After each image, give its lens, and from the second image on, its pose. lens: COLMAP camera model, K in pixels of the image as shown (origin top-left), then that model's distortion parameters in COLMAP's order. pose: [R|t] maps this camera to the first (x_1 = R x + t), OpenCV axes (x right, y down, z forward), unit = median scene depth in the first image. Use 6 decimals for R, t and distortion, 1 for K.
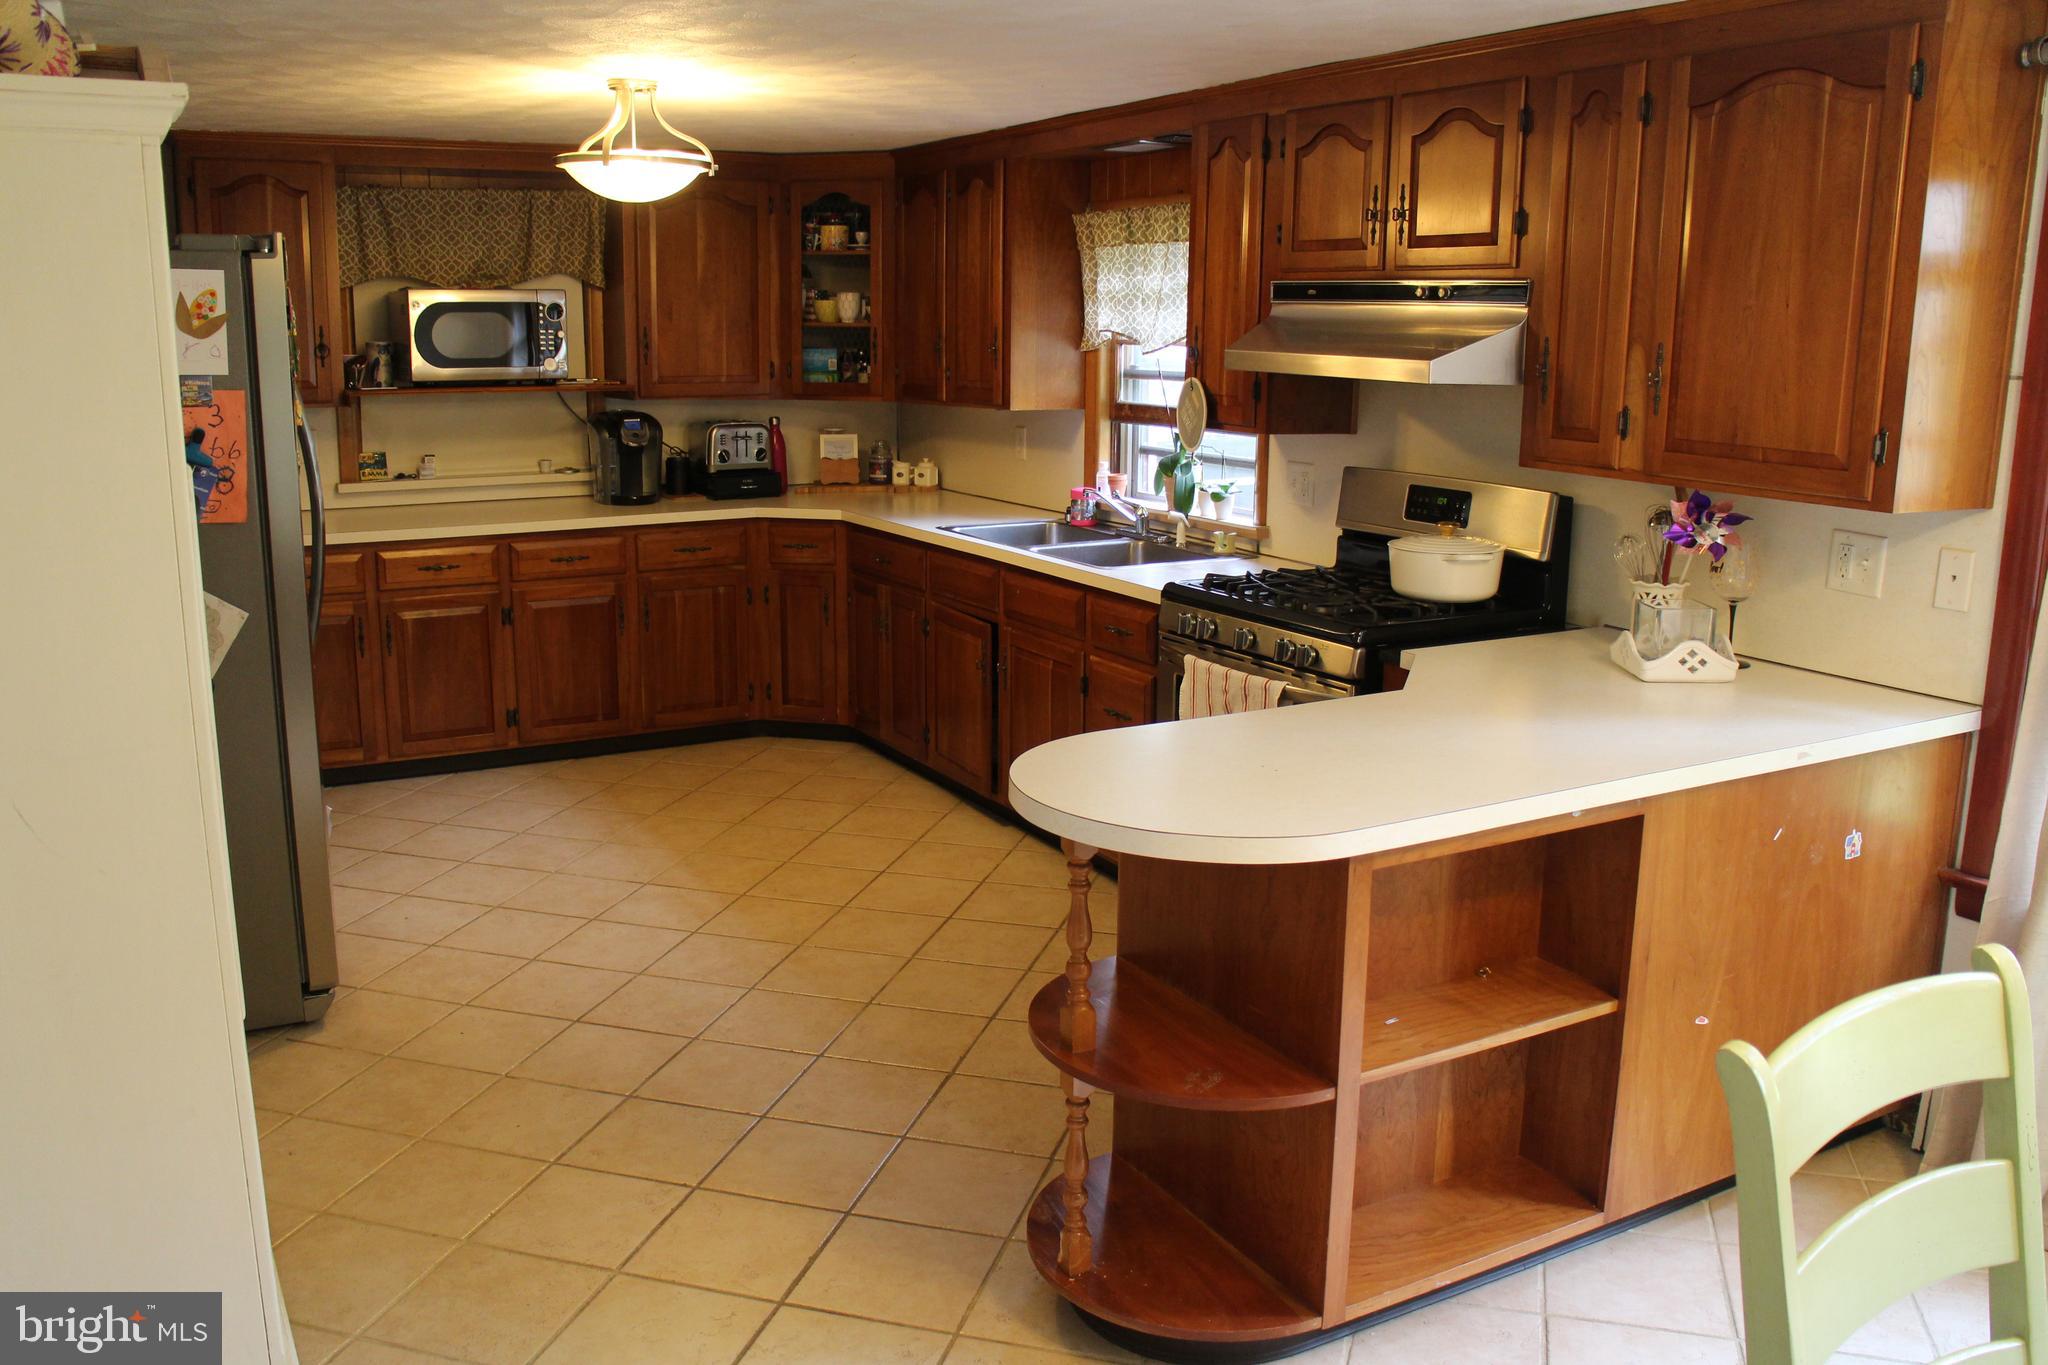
lens RADIAL K [[1693.9, 0, 1029.4], [0, 1693.9, 680.0], [0, 0, 1]] dist [-0.166964, 0.133811]
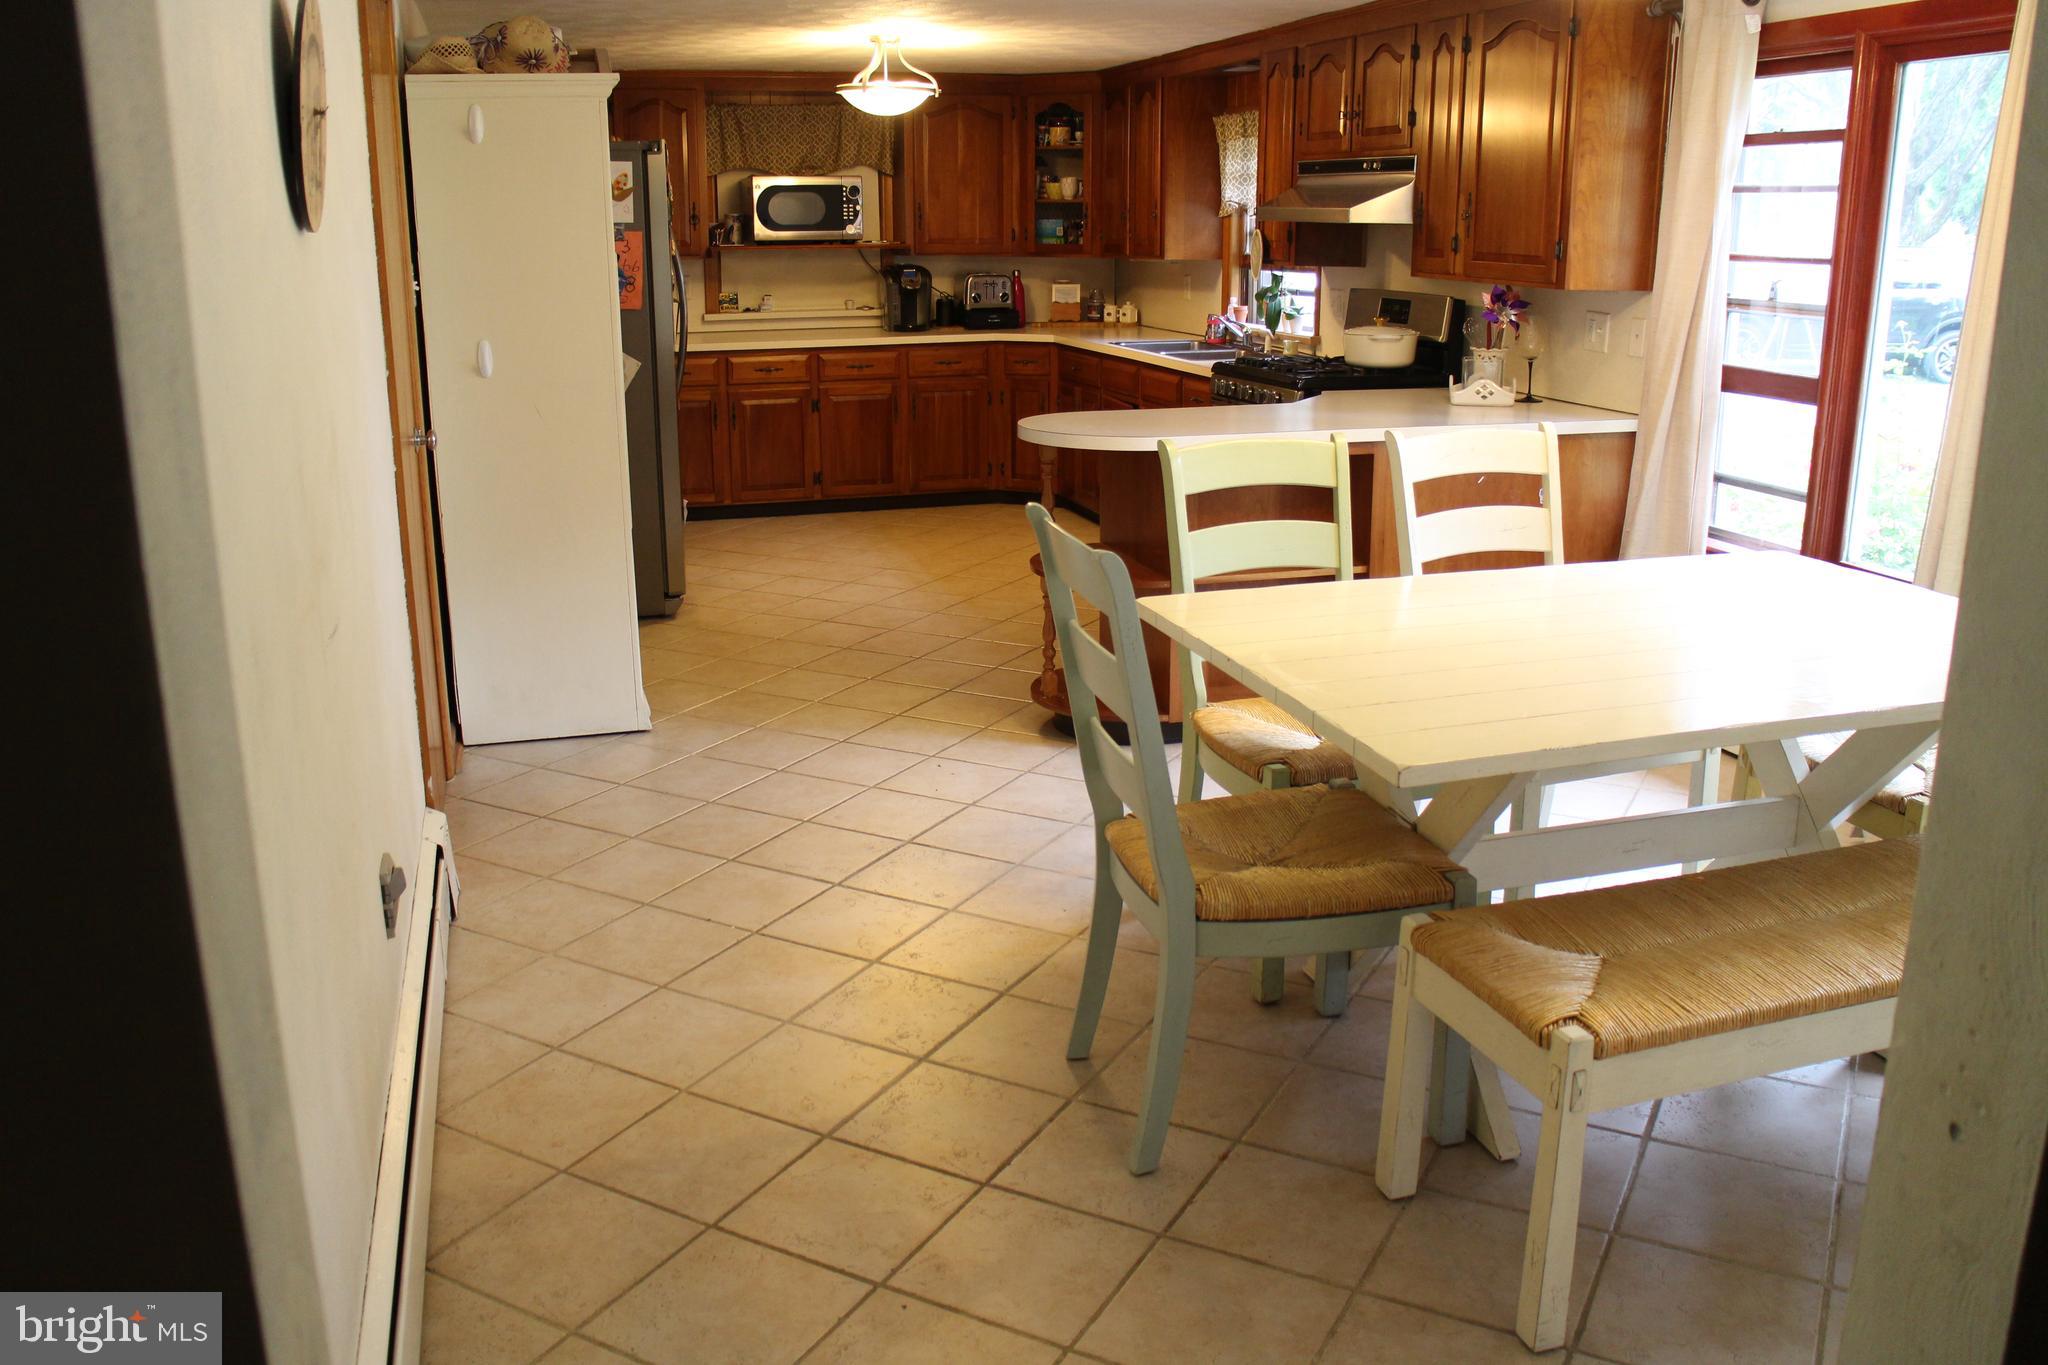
lens RADIAL K [[1693.9, 0, 1024.0], [0, 1693.9, 686.1], [0, 0, 1]] dist [-0.166964, 0.133811]
pose [[0.975197, 0.046916, -0.216307, 0.190791], [-0.033509, 0.997307, 0.065243, 0.105032], [0.218786, -0.056377, 0.974143, -0.392089]]
